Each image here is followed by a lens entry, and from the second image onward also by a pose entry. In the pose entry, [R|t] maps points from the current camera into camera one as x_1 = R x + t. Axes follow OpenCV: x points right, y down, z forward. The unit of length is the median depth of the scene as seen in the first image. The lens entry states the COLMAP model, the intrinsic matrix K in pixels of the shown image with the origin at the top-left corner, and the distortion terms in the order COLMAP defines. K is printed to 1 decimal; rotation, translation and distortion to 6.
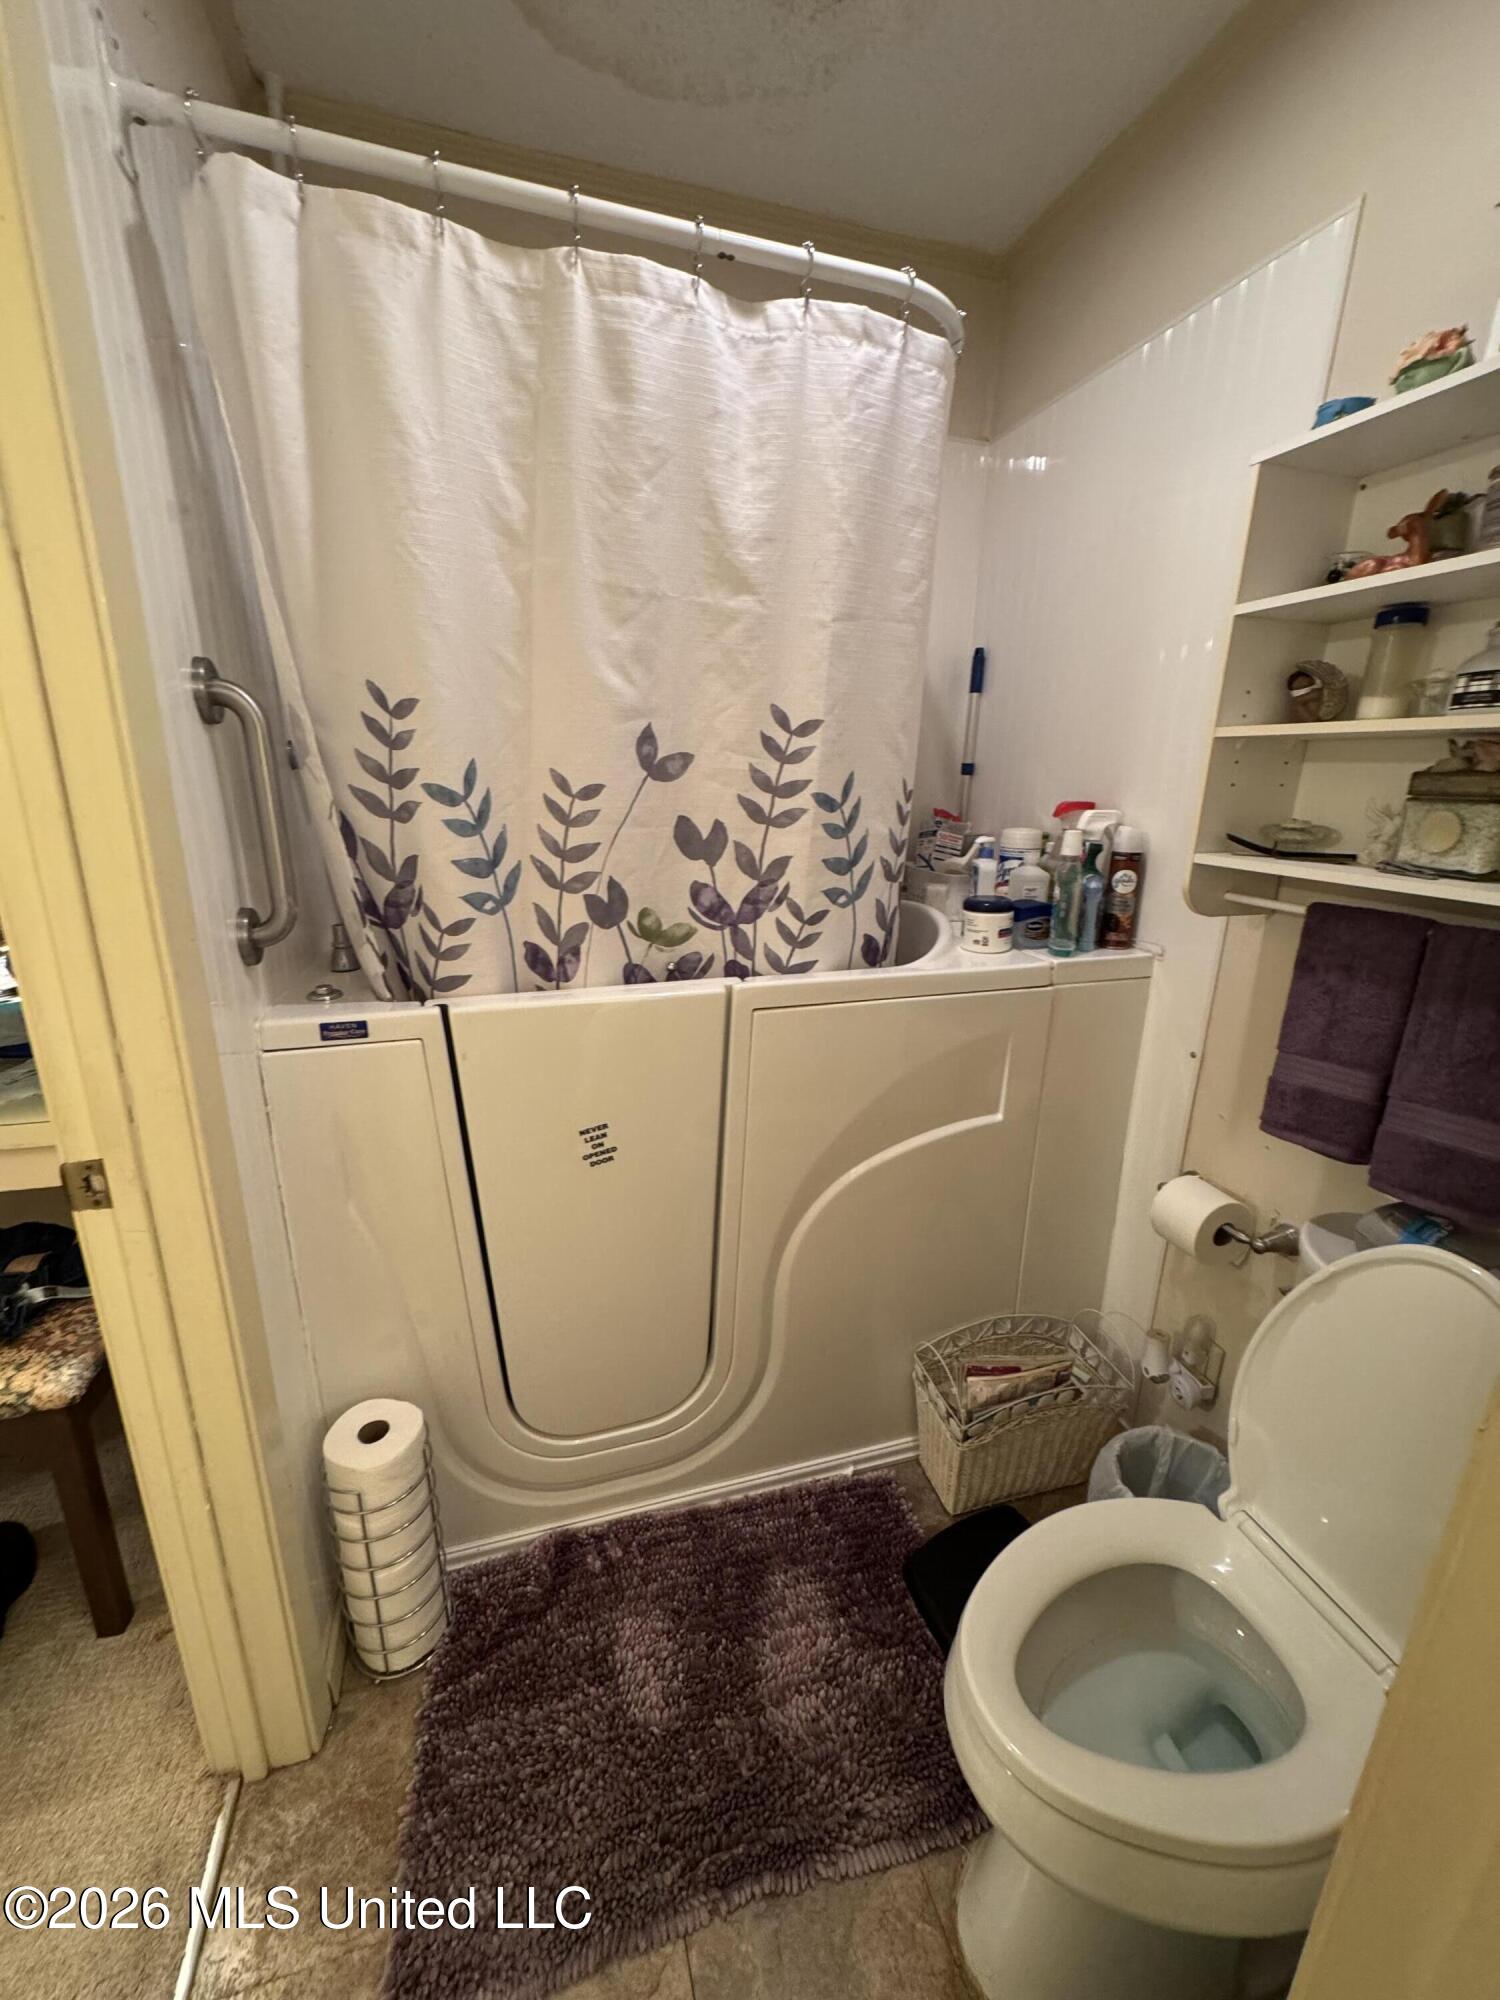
lens RADIAL K [[795.1, 0, 751.7], [0, 795.1, 1005.8], [0, 0, 1]] dist [-0.000827, -0.000432]
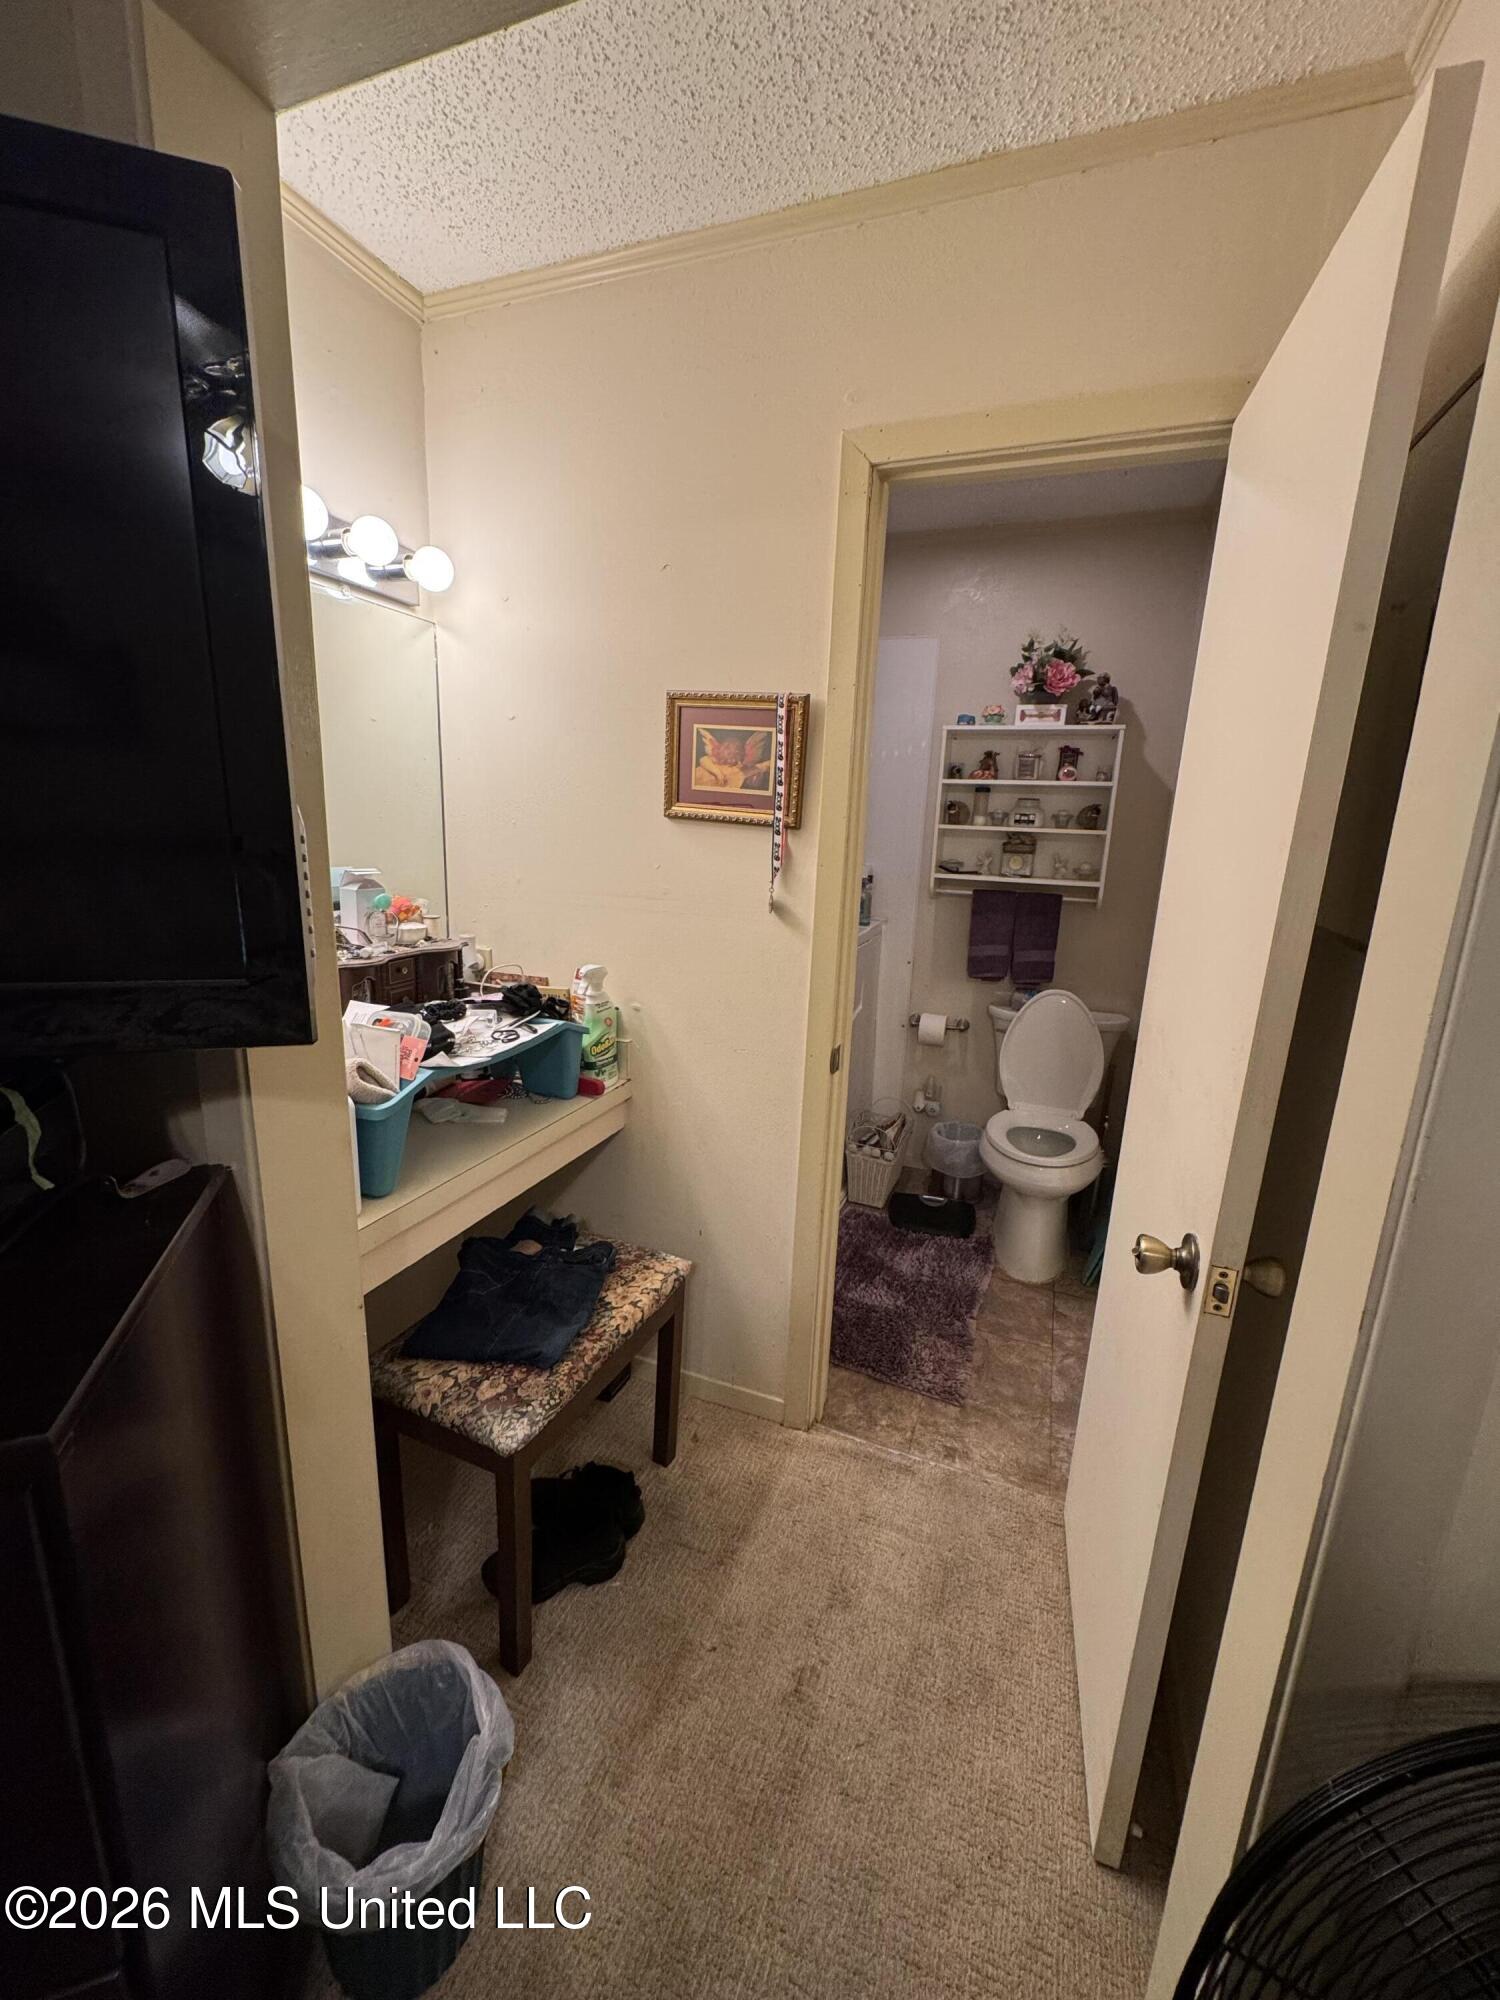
lens RADIAL K [[795.1, 0, 742.4], [0, 795.1, 995.3], [0, 0, 1]] dist [-0.000827, -0.000432]
pose [[0.626776, -0.165453, 0.761431, -2.043579], [0.207056, 0.977429, 0.041949, -0.056276], [-0.751185, 0.131366, 0.646887, -0.132324]]
